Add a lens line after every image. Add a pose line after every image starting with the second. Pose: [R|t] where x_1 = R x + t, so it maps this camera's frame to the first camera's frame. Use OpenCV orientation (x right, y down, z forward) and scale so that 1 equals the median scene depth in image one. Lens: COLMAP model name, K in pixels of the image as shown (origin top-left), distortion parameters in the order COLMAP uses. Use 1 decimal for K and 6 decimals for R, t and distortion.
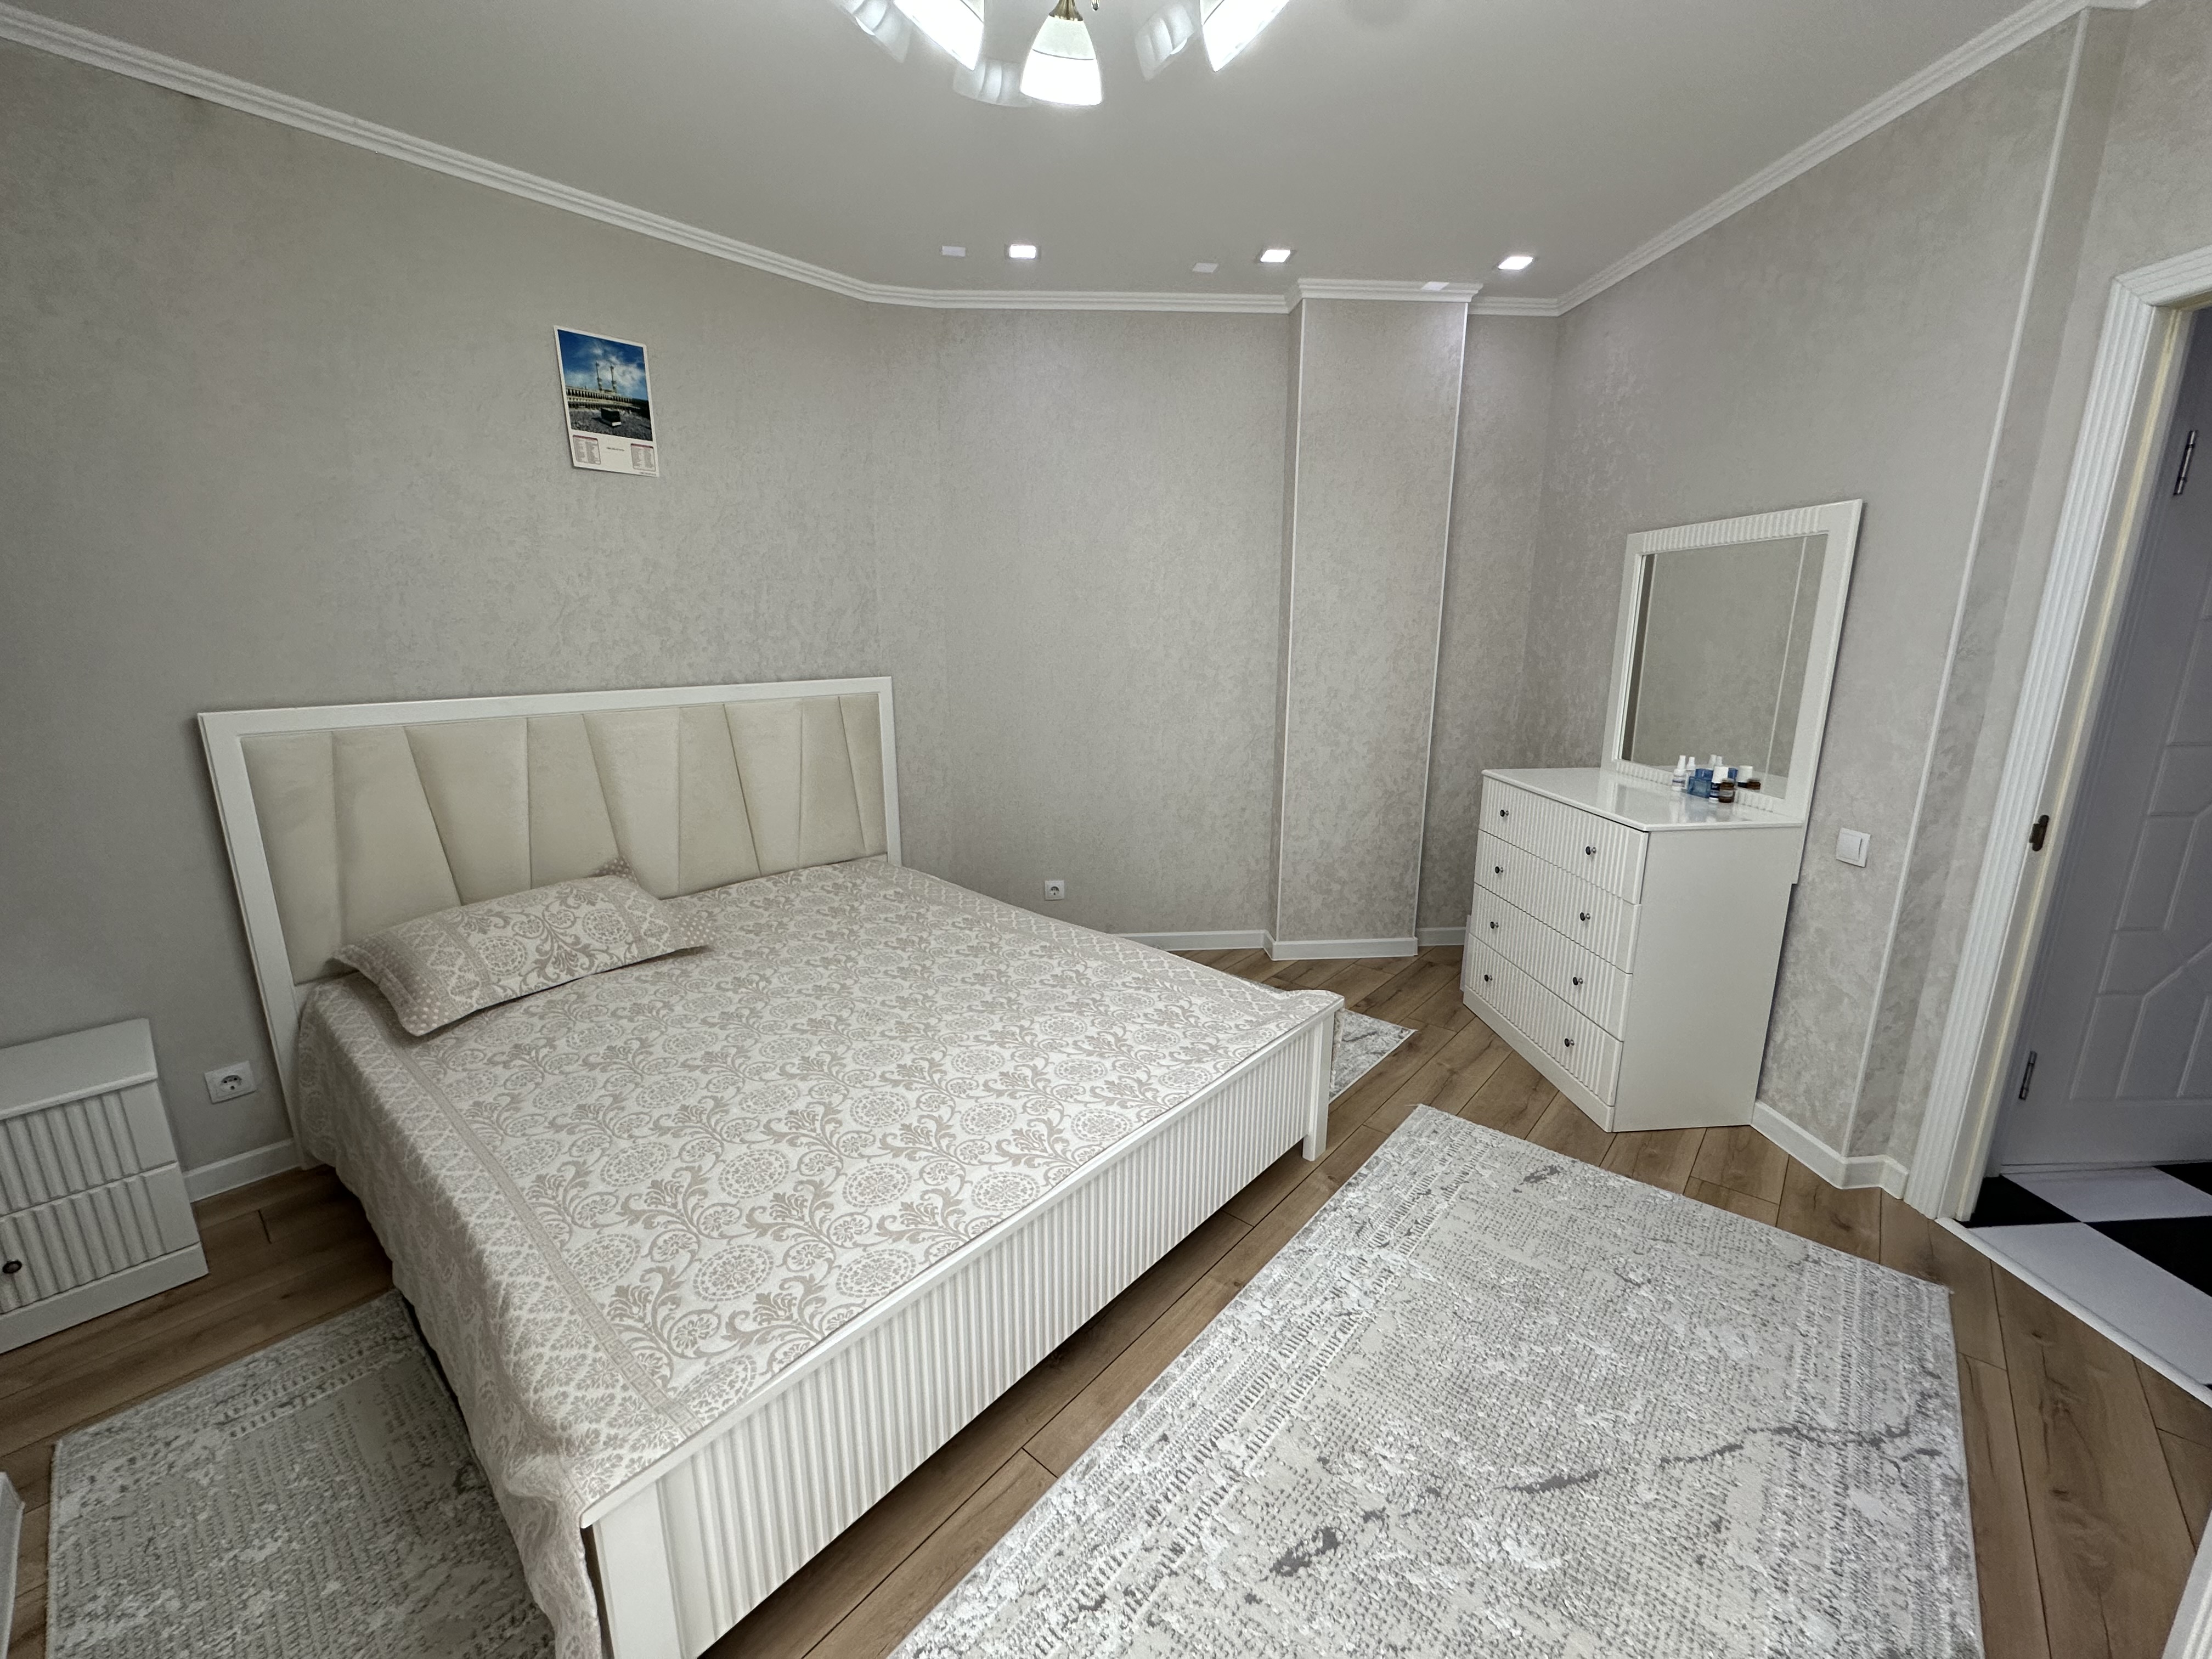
lens RADIAL K [[879.6, 0, 1106.0], [0, 879.6, 829.5], [0, 0, 1]] dist [-0.004513, 0.000044]
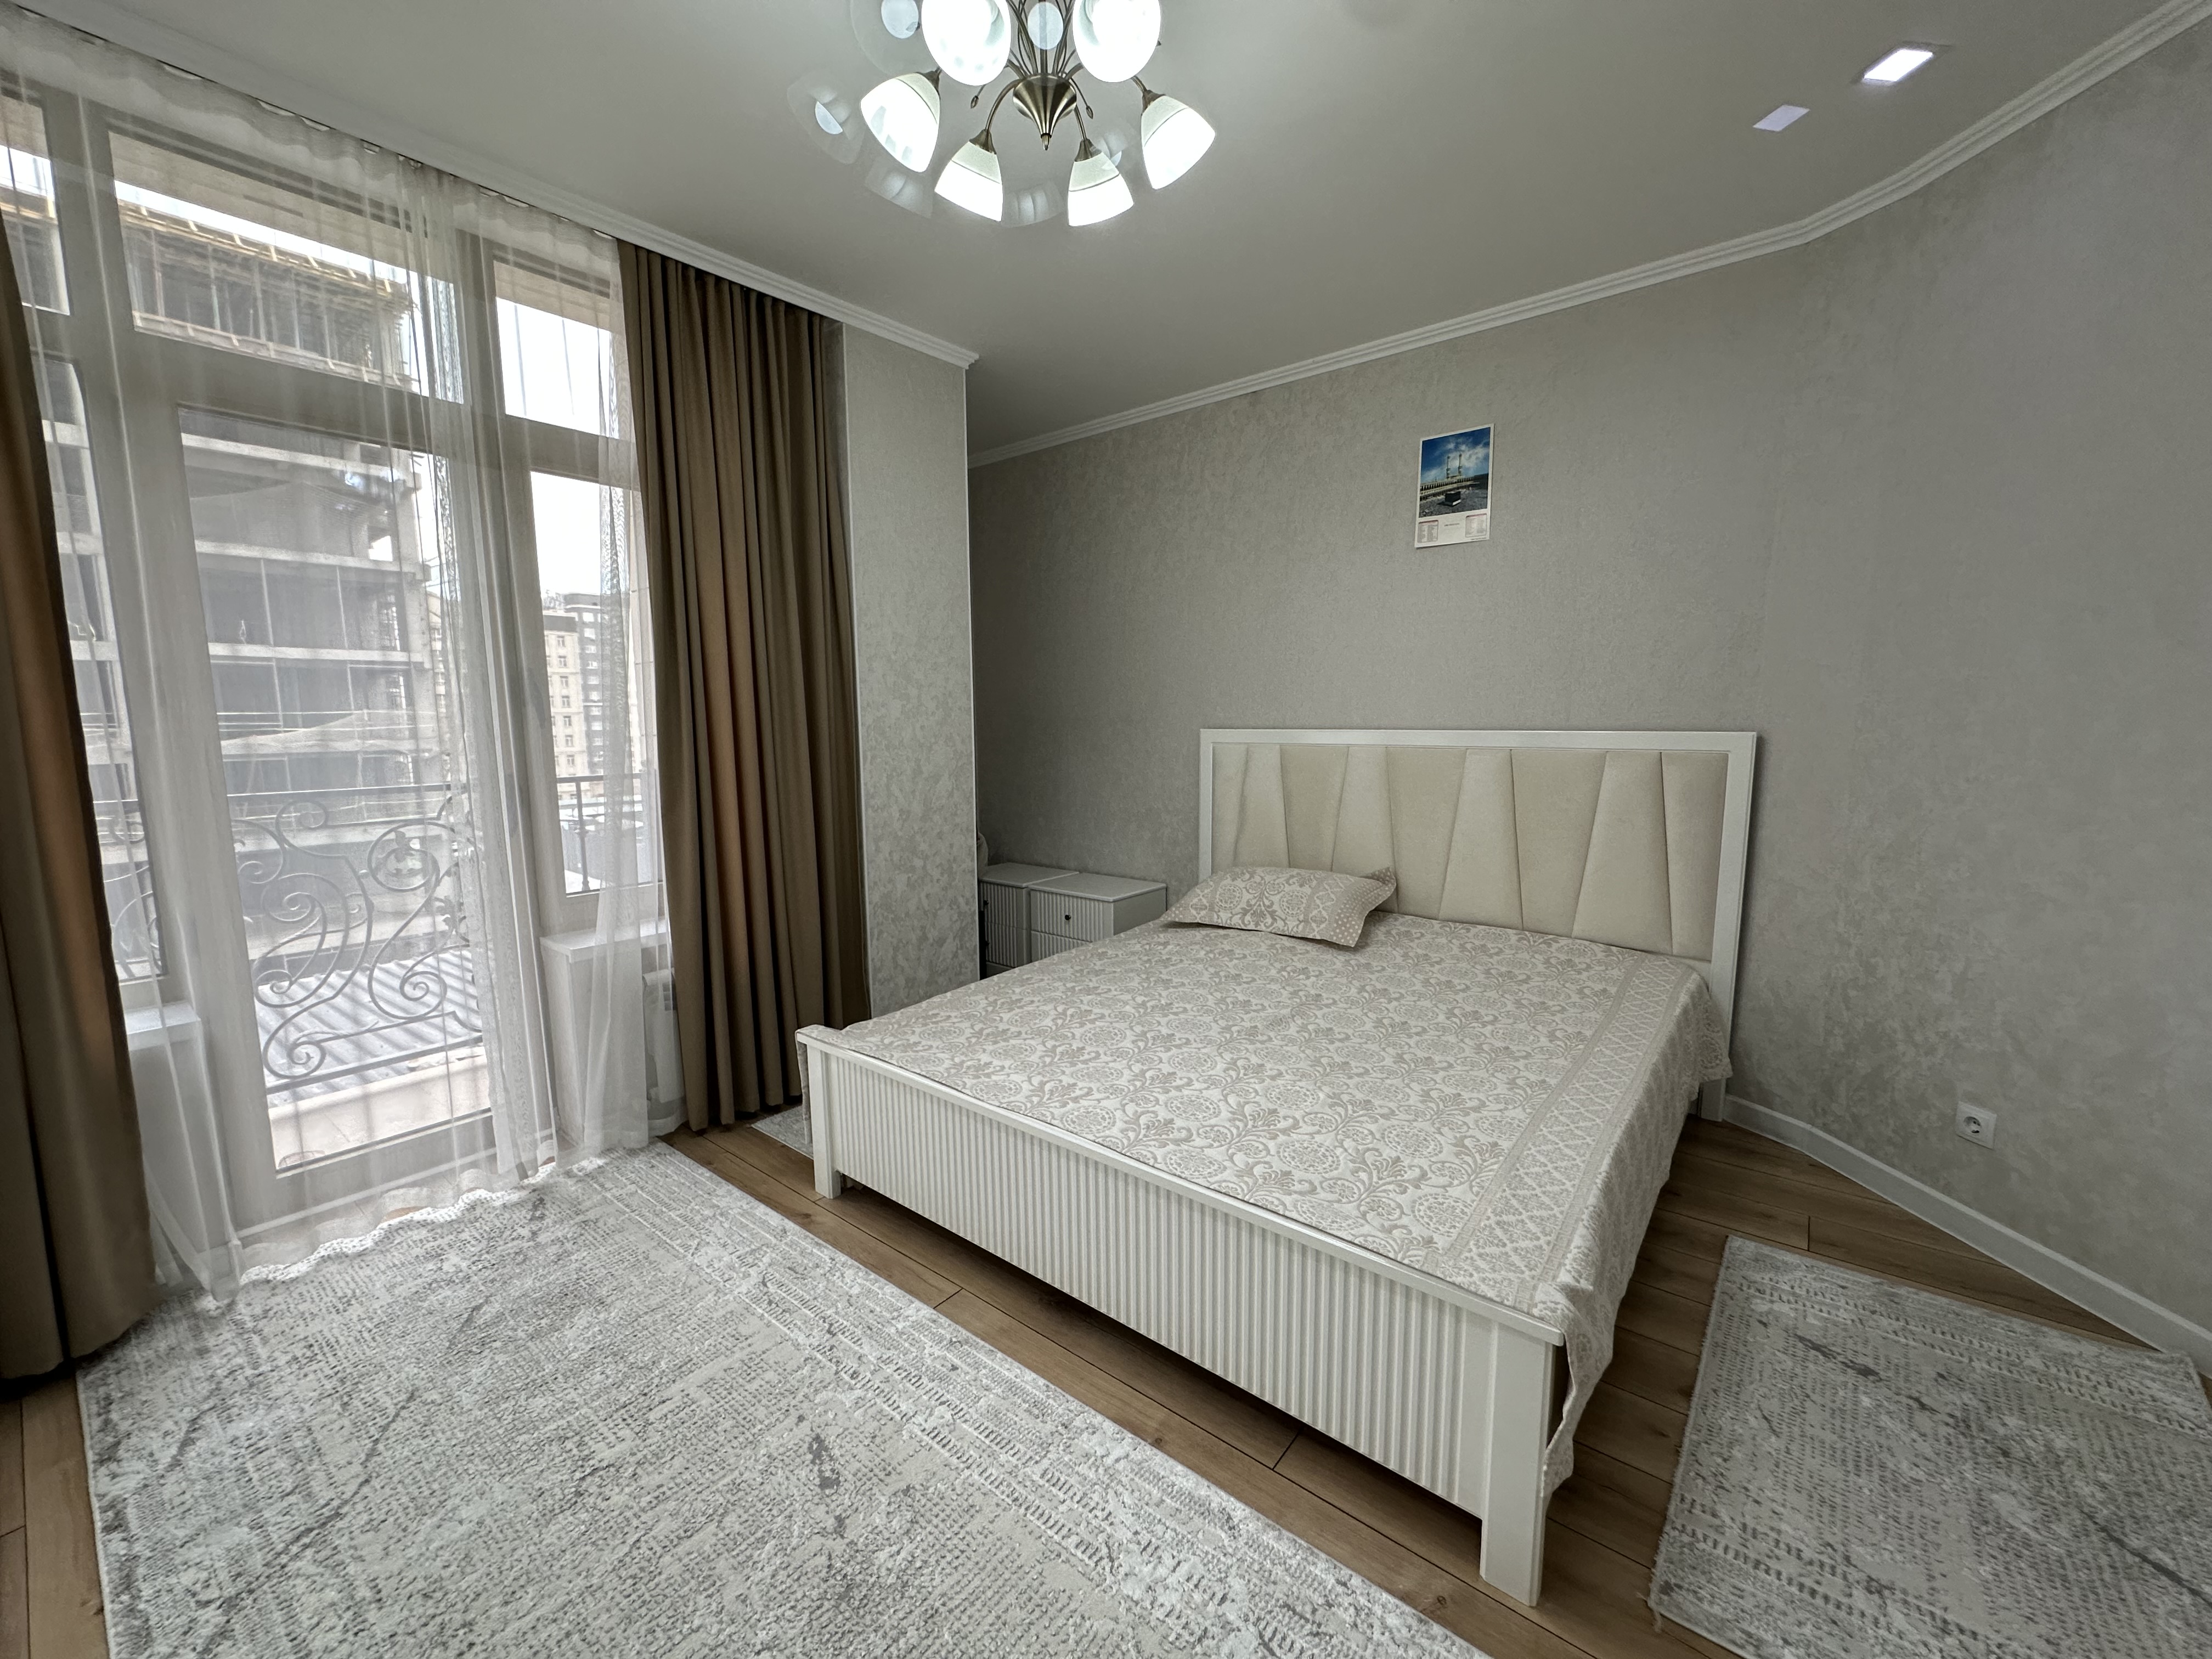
lens RADIAL K [[879.6, 0, 1106.0], [0, 879.6, 829.5], [0, 0, 1]] dist [-0.004513, 0.000044]
pose [[0.038144, 0.128309, -0.991000, 0.760965], [-0.218388, 0.968819, 0.117031, -0.094897], [0.975116, 0.211959, 0.064975, 0.682336]]
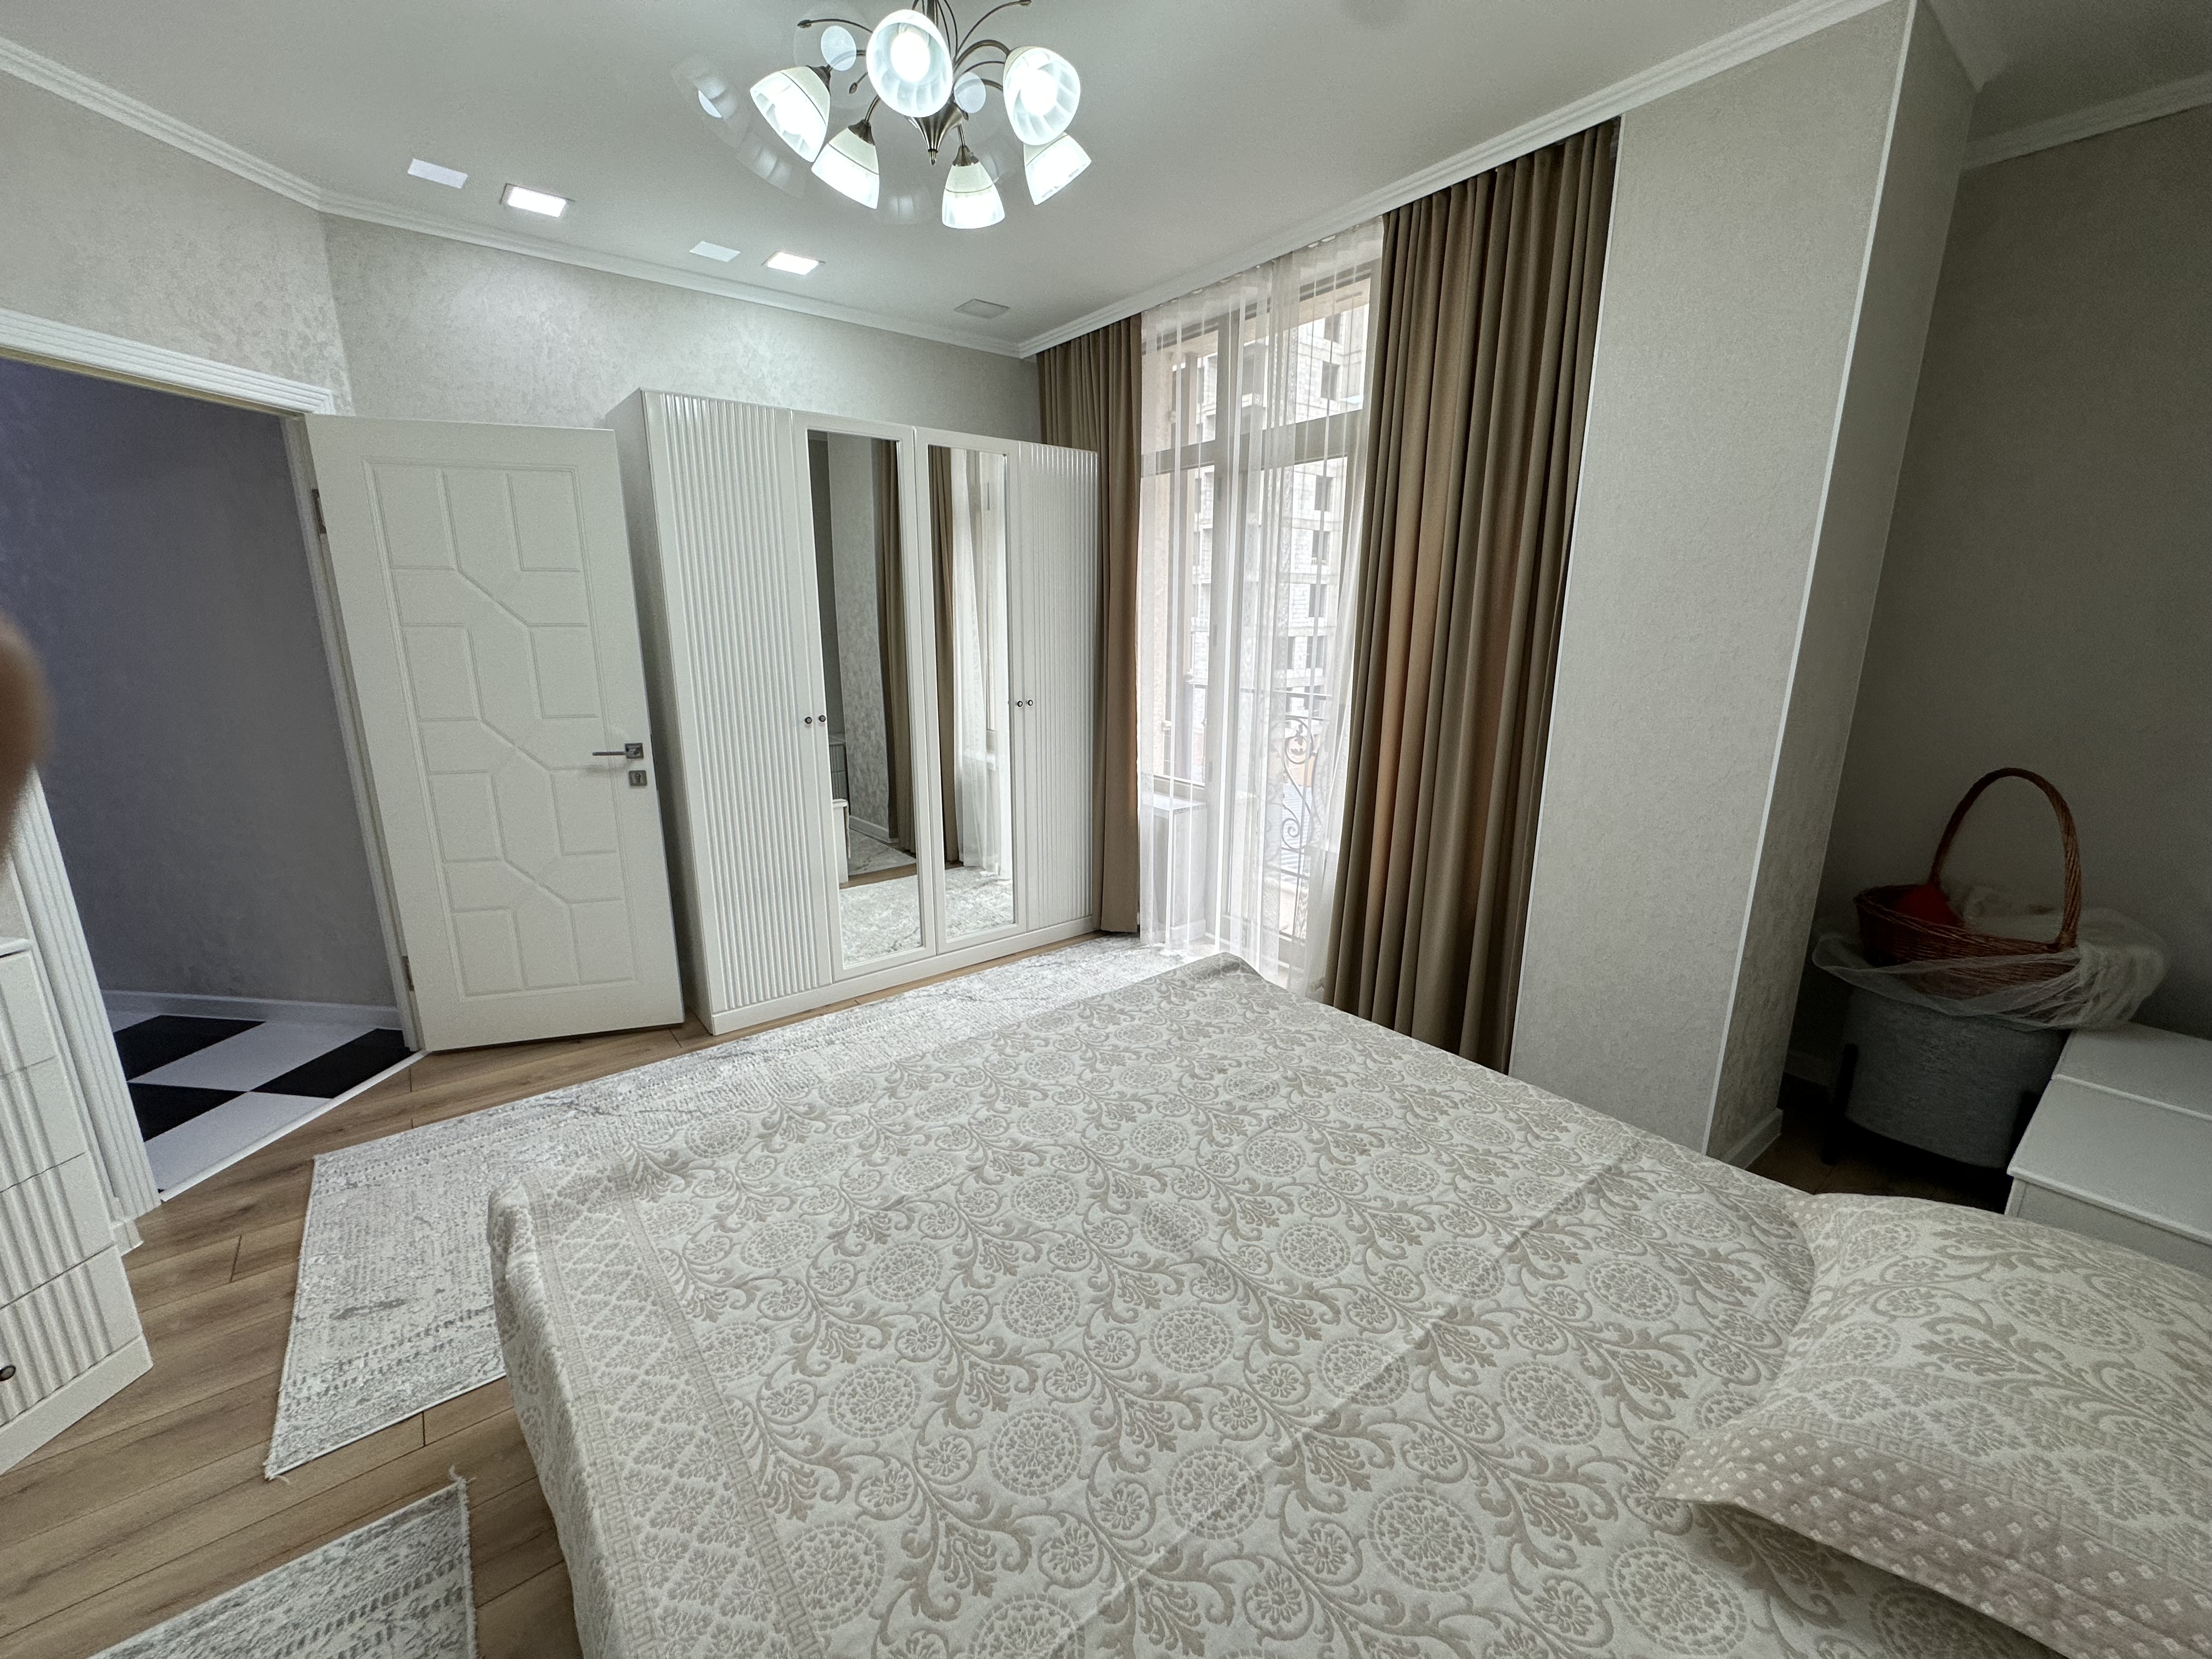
lens RADIAL K [[895.6, 0, 1106.0], [0, 895.6, 829.5], [0, 0, 1]] dist [-0.012722, -0.000098]
pose [[-0.982575, -0.046659, 0.179914, -0.311875], [0.039380, 0.893743, 0.446848, -0.352342], [-0.181647, 0.446147, -0.876332, 1.456298]]
